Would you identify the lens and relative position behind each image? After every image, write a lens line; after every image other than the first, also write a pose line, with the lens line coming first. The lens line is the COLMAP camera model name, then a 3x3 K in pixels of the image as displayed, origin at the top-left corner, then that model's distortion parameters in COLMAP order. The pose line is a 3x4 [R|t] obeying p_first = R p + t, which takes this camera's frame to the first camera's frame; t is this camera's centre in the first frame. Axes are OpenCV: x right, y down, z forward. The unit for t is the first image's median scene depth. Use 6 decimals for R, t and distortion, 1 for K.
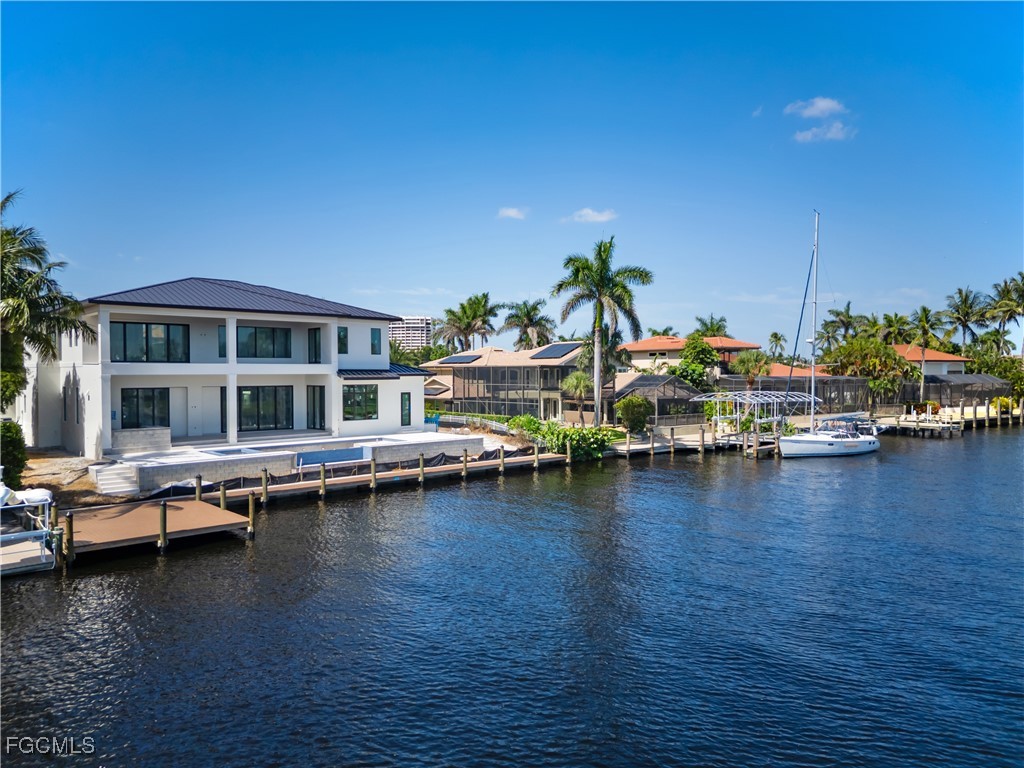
lens RADIAL K [[710.0, 0, 509.7], [0, 710.0, 385.4], [0, 0, 1]] dist [0.056054, -0.050575]
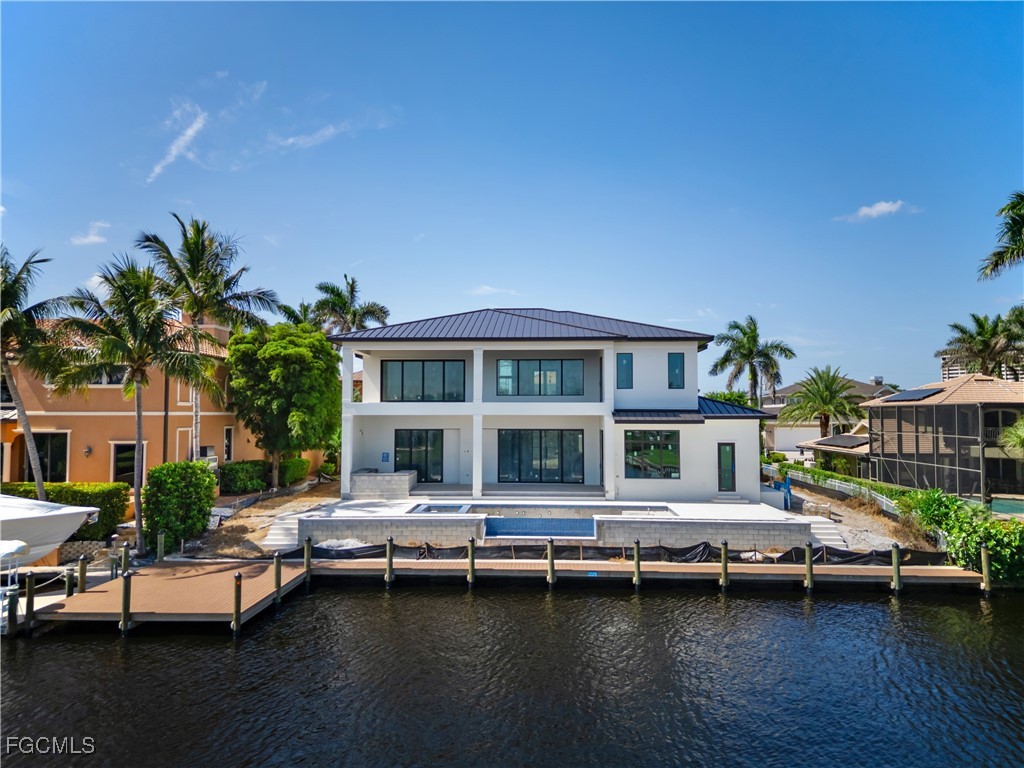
lens RADIAL K [[715.7, 0, 511.2], [0, 715.7, 380.1], [0, 0, 1]] dist [0.082919, -0.096437]
pose [[0.708472, -0.028453, -0.705165, 0.217532], [-0.016322, 0.998259, -0.056678, -0.008330], [0.705550, 0.051664, 0.706774, 0.379301]]
